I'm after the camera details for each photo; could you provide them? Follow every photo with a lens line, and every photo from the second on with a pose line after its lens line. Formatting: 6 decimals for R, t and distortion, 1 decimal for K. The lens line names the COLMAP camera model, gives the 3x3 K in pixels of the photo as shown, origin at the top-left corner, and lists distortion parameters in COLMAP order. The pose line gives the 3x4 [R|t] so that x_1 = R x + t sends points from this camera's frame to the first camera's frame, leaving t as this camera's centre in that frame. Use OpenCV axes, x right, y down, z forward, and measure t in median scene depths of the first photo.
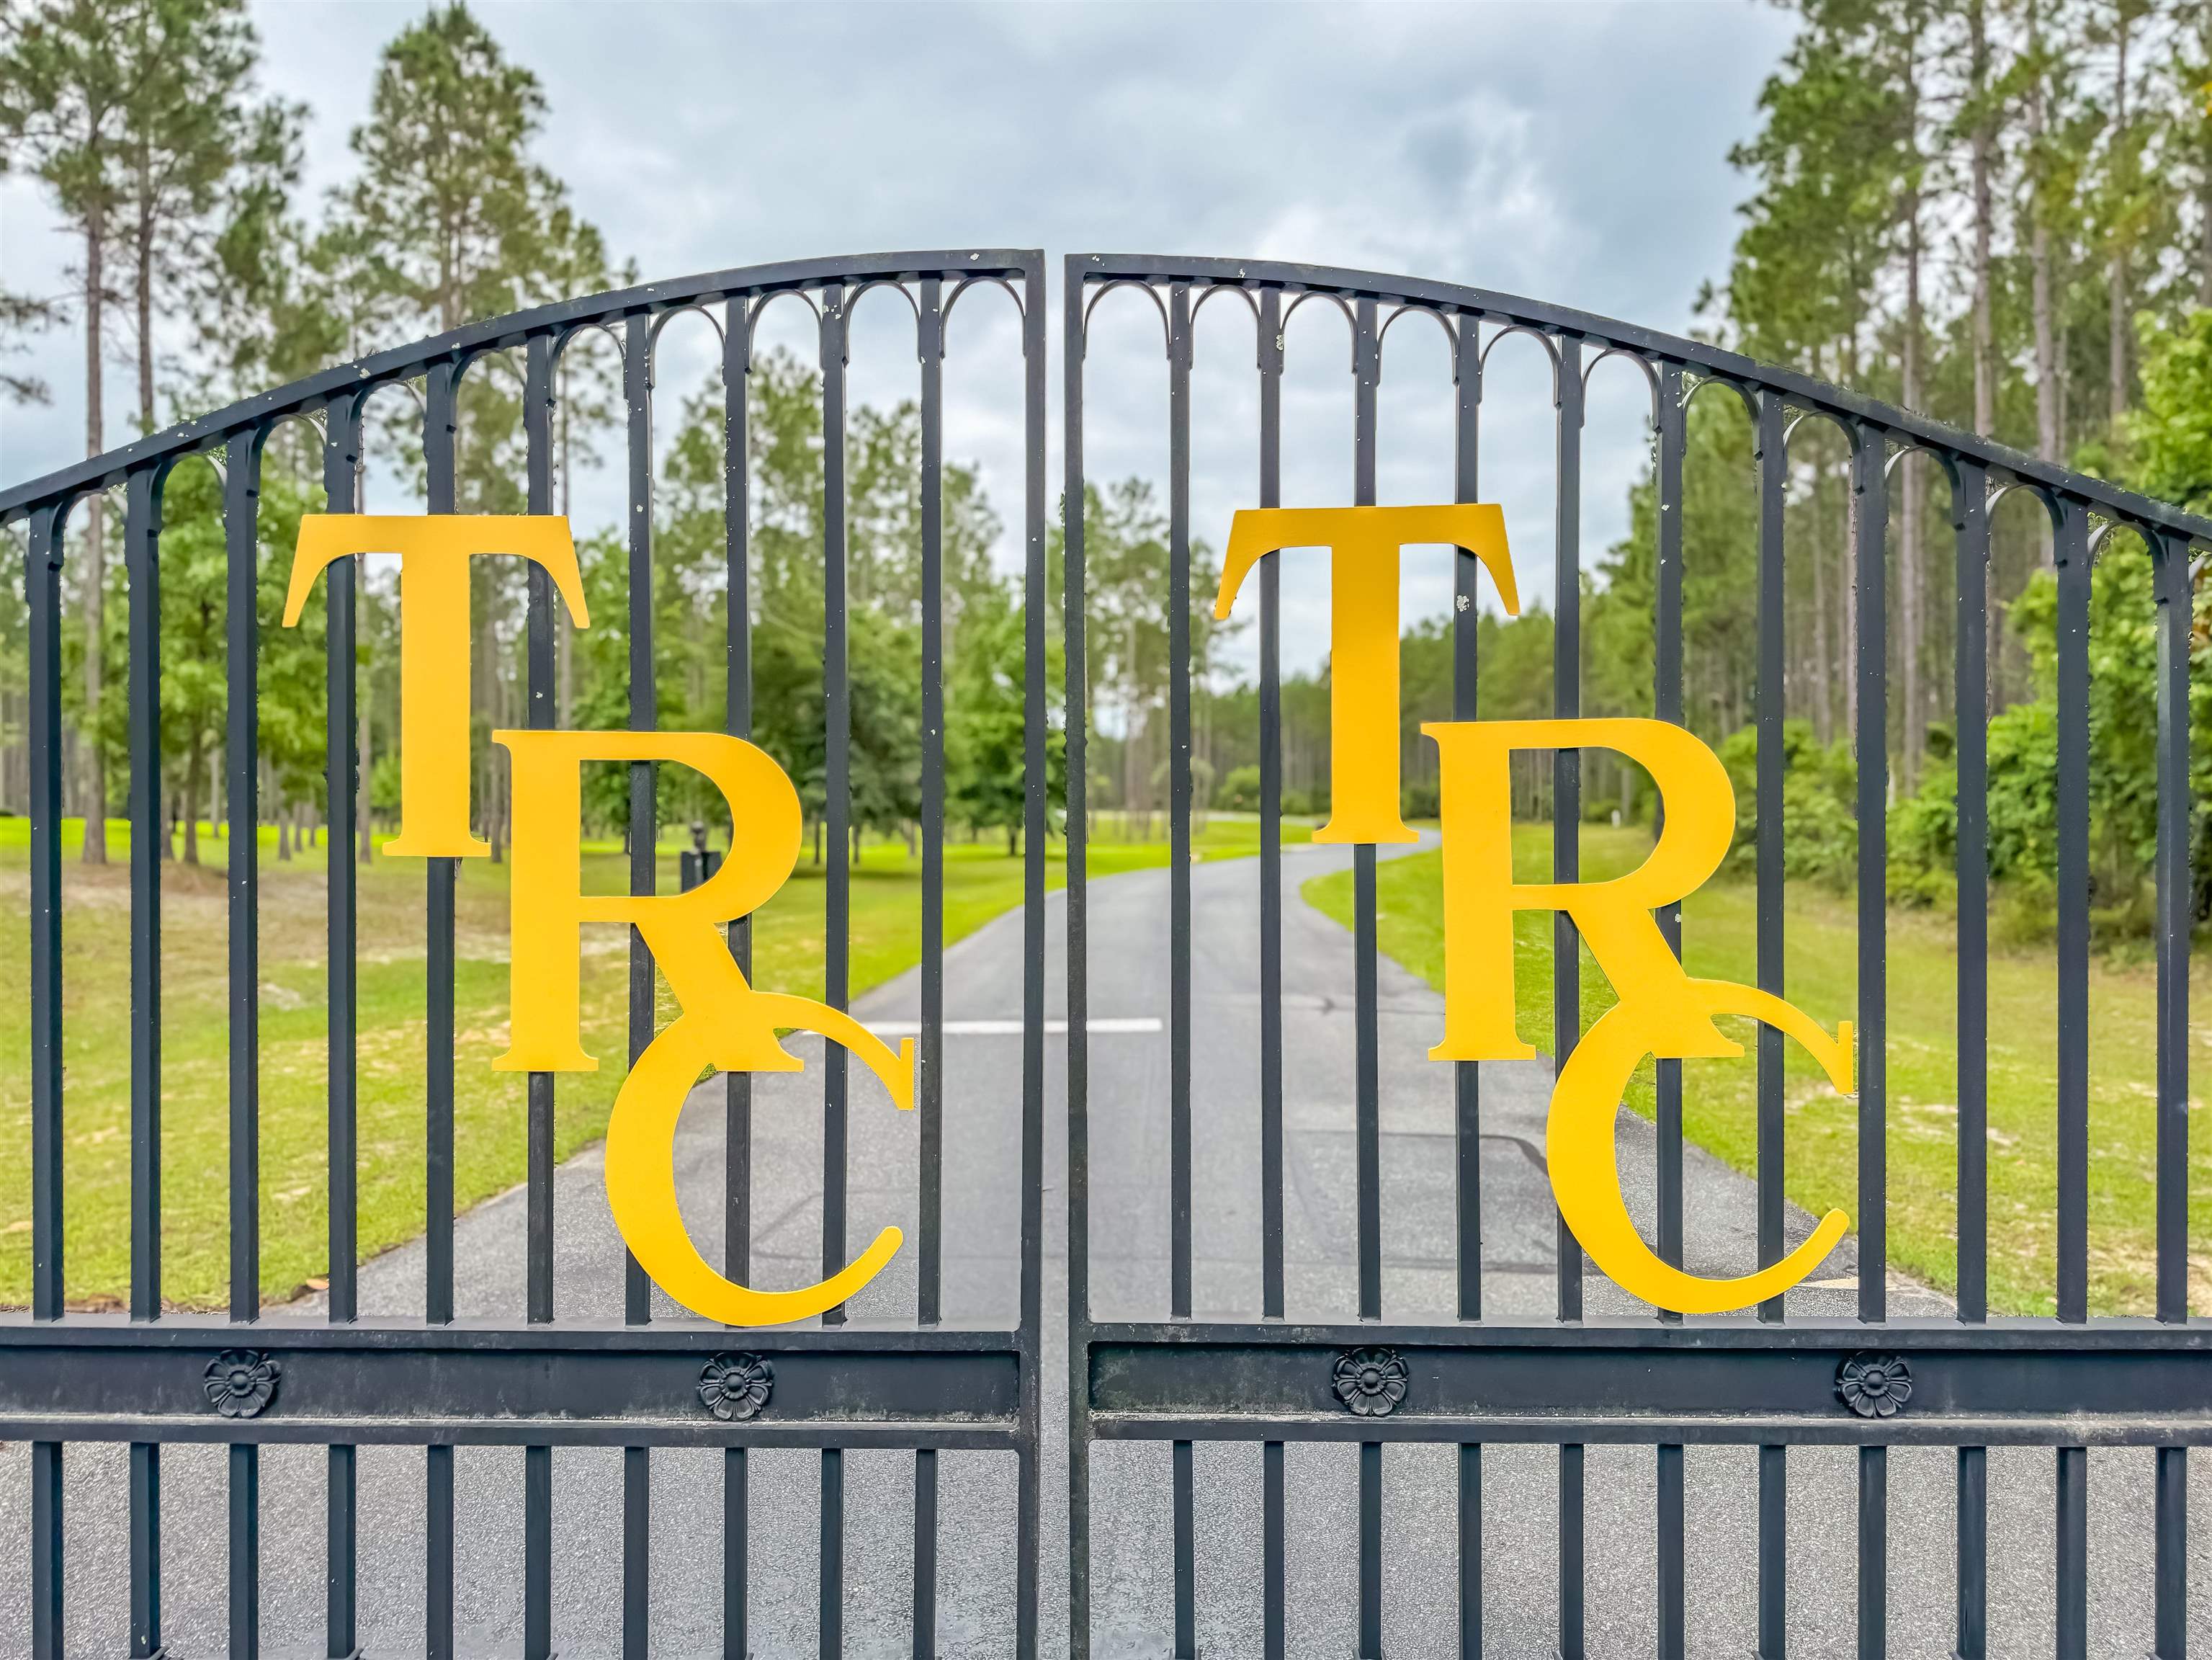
lens RADIAL K [[1552.5, 0, 1106.0], [0, 1552.5, 830.0], [0, 0, 1]] dist [-0.000350, -0.000135]
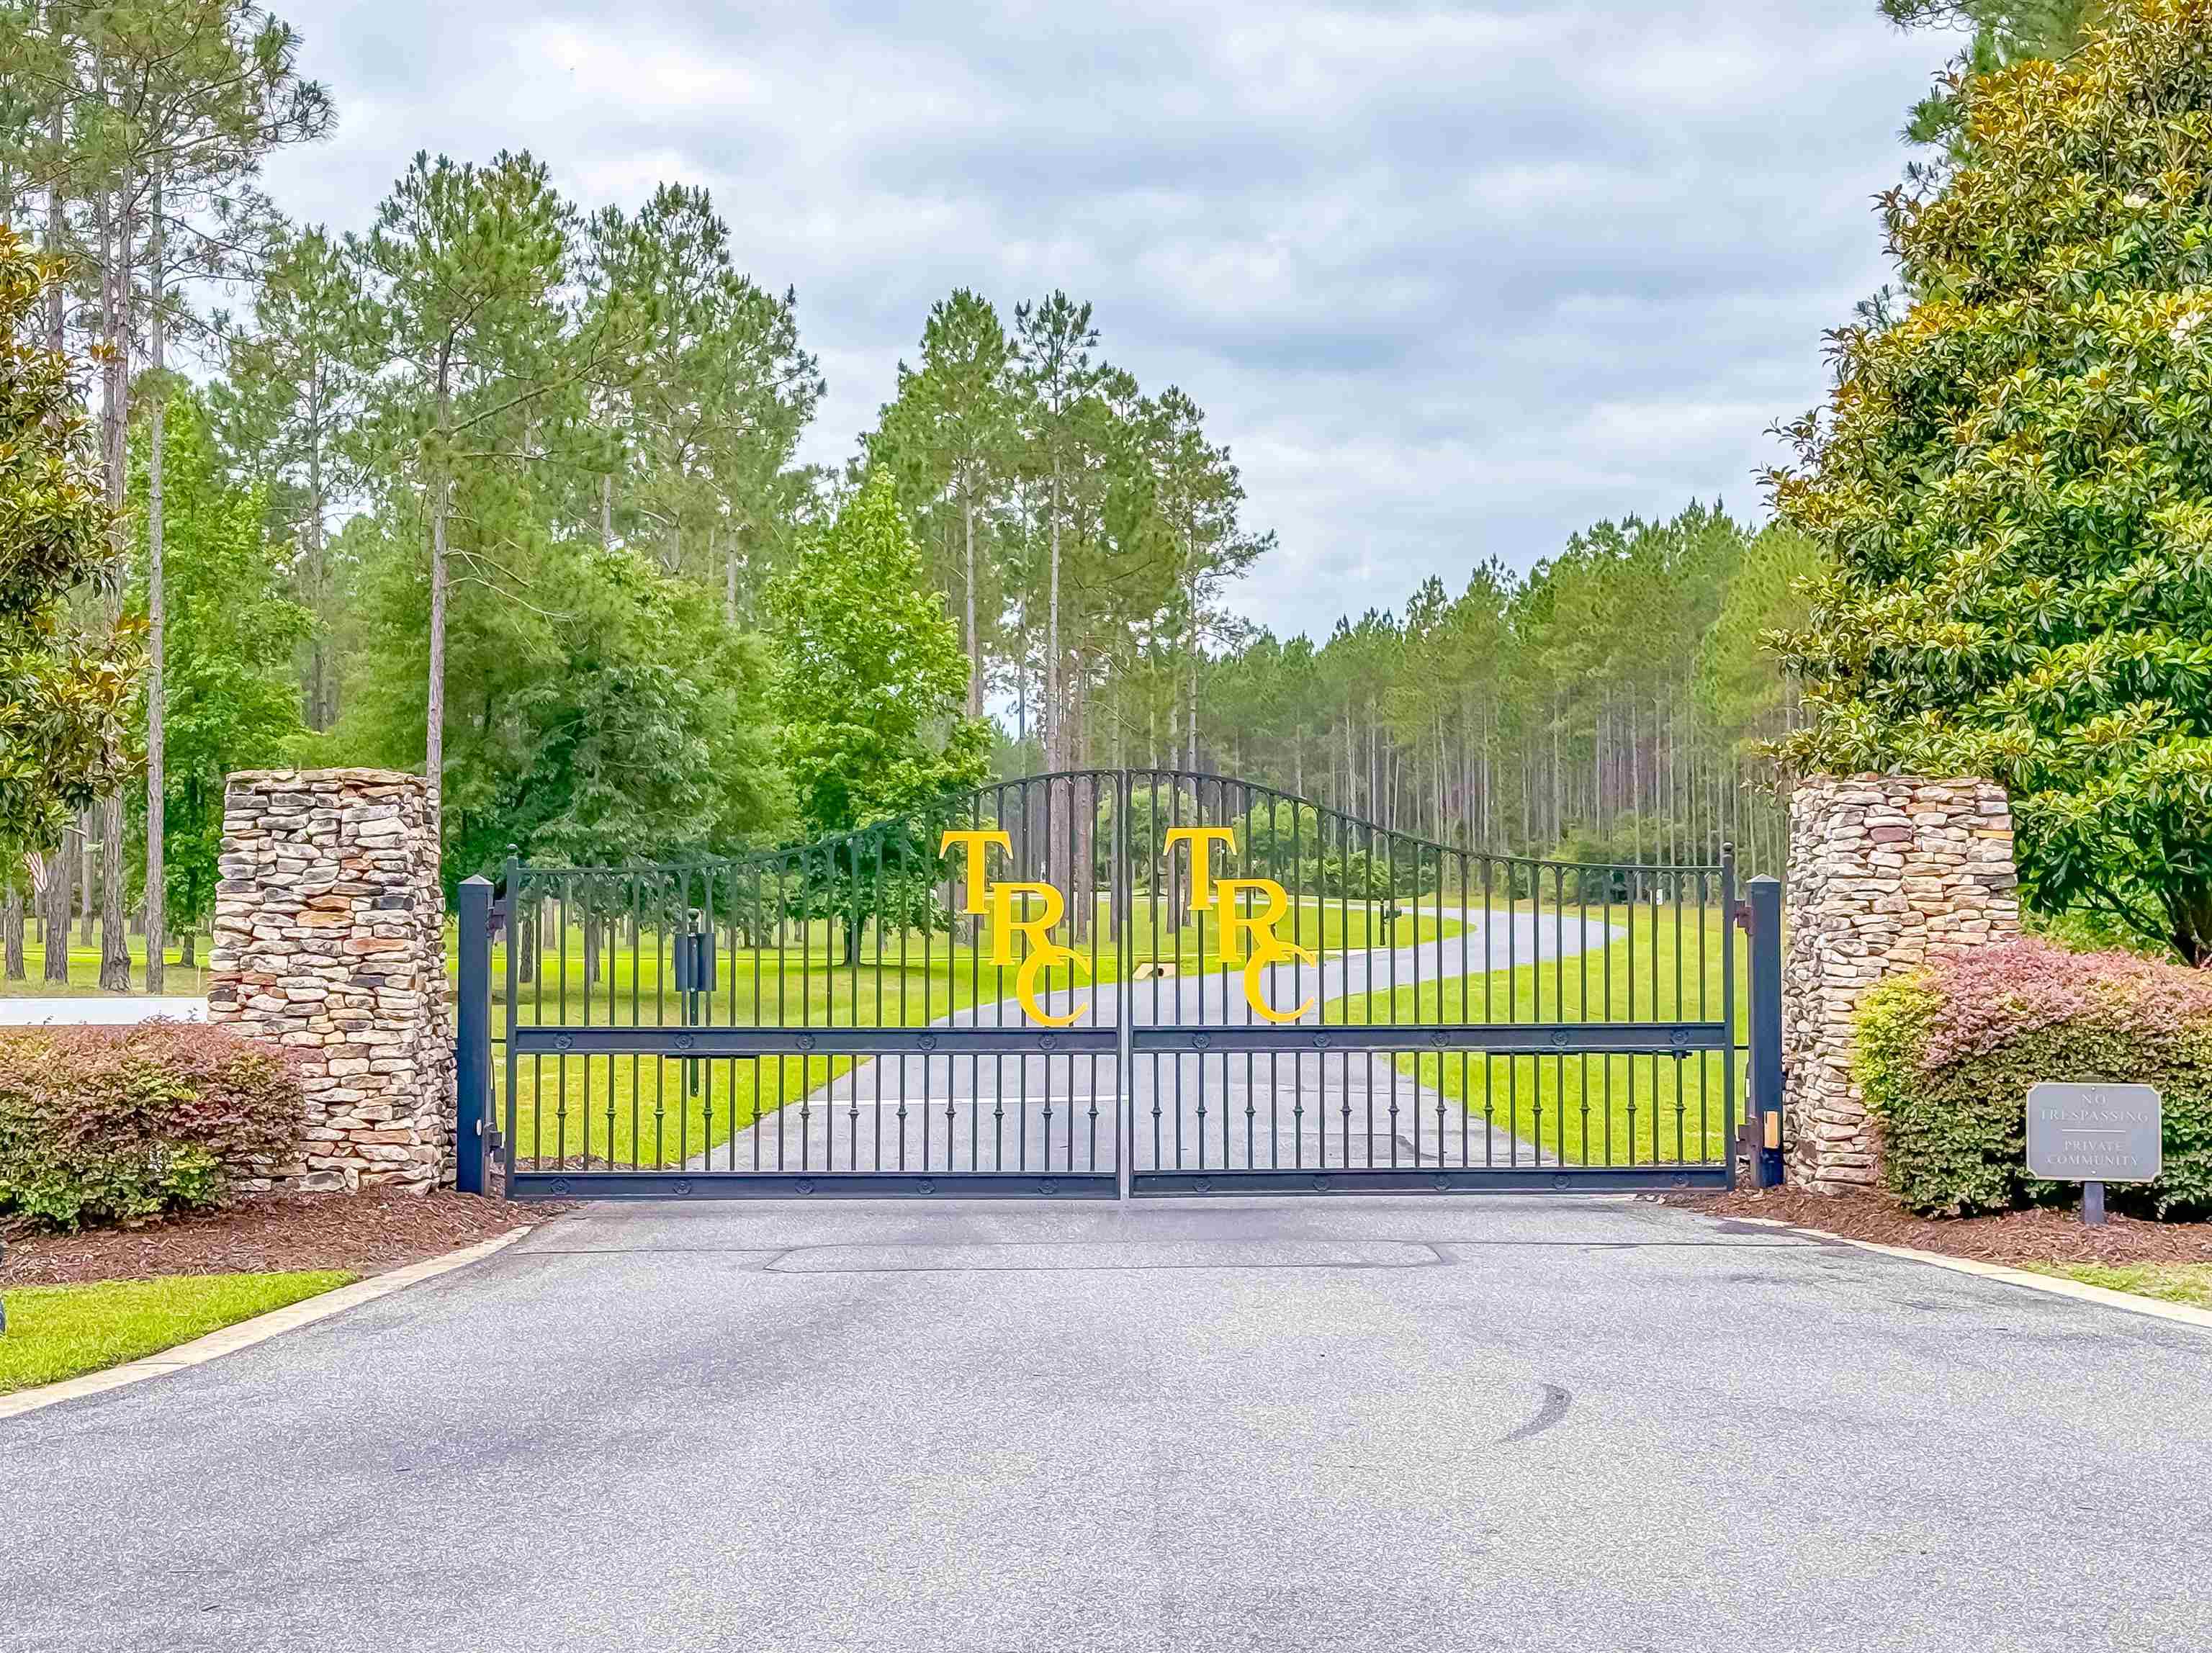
lens RADIAL K [[3109.3, 0, 1106.0], [0, 3109.3, 826.5], [0, 0, 1]] dist [0.128854, 0.029739]
pose [[0.999341, -0.003122, 0.036174, -0.011694], [0.004252, 0.999504, -0.031200, 0.001383], [-0.036059, 0.031333, 0.998858, -0.223410]]
